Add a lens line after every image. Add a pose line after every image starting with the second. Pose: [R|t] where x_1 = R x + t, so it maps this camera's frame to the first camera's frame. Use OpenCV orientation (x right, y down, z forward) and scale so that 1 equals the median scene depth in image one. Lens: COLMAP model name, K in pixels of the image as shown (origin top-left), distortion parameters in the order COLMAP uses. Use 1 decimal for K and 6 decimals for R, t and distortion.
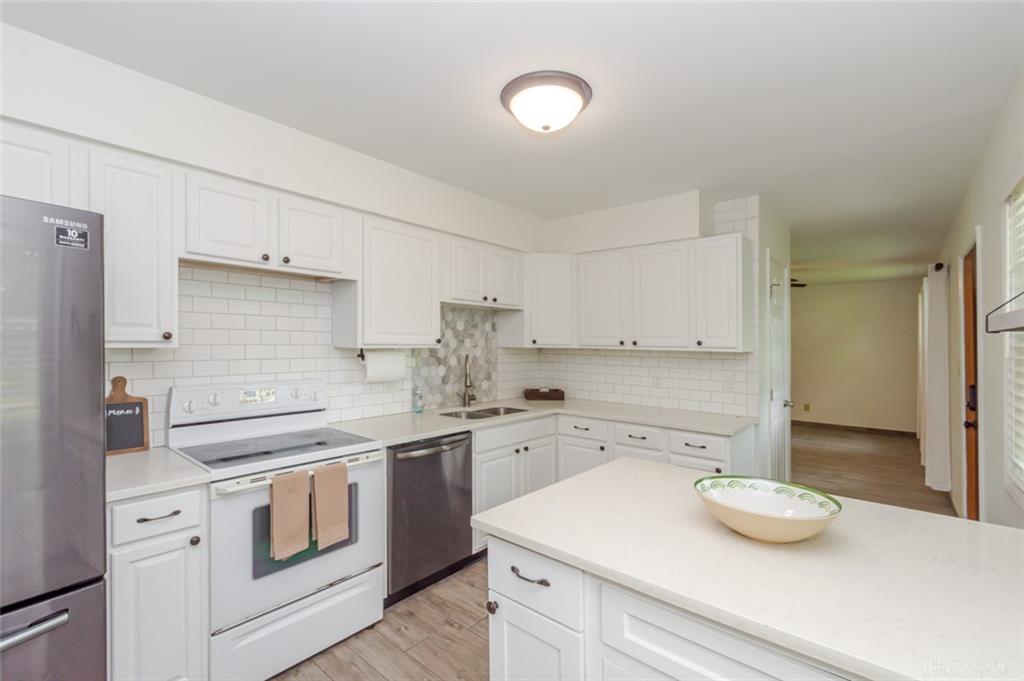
lens RADIAL K [[454.7, 0, 509.2], [0, 454.7, 331.3], [0, 0, 1]] dist [0.007038, -0.002837]
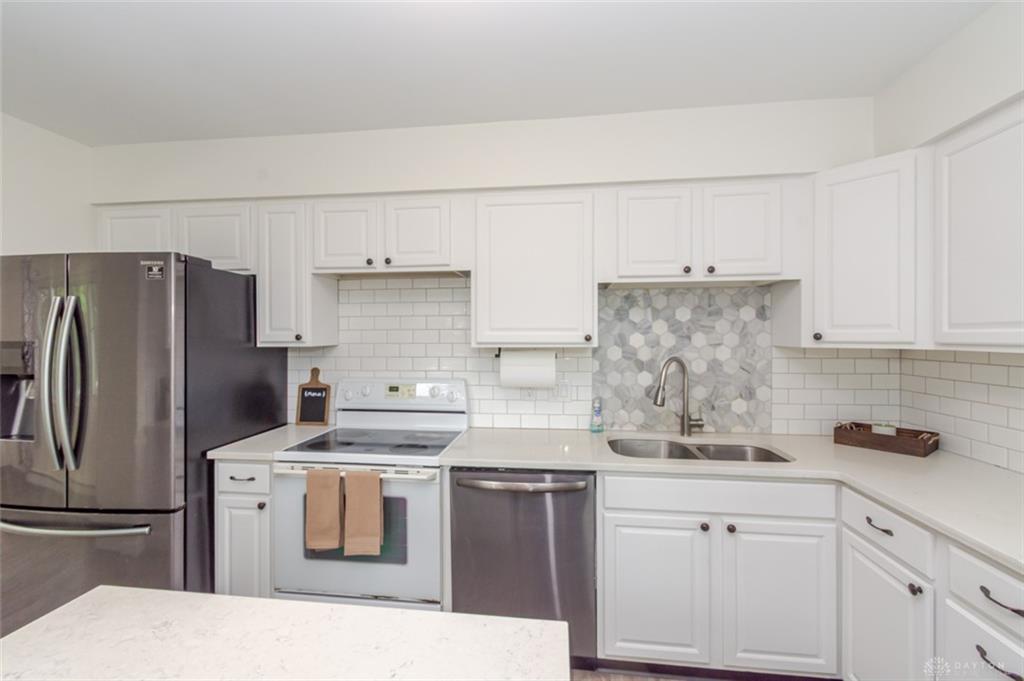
lens RADIAL K [[454.7, 0, 509.5], [0, 454.7, 336.5], [0, 0, 1]] dist [0.007038, -0.002837]
pose [[0.541754, -0.010898, -0.840466, 0.390452], [0.029627, 0.999542, 0.006136, 0.011369], [0.840015, -0.028225, 0.541829, 0.510976]]
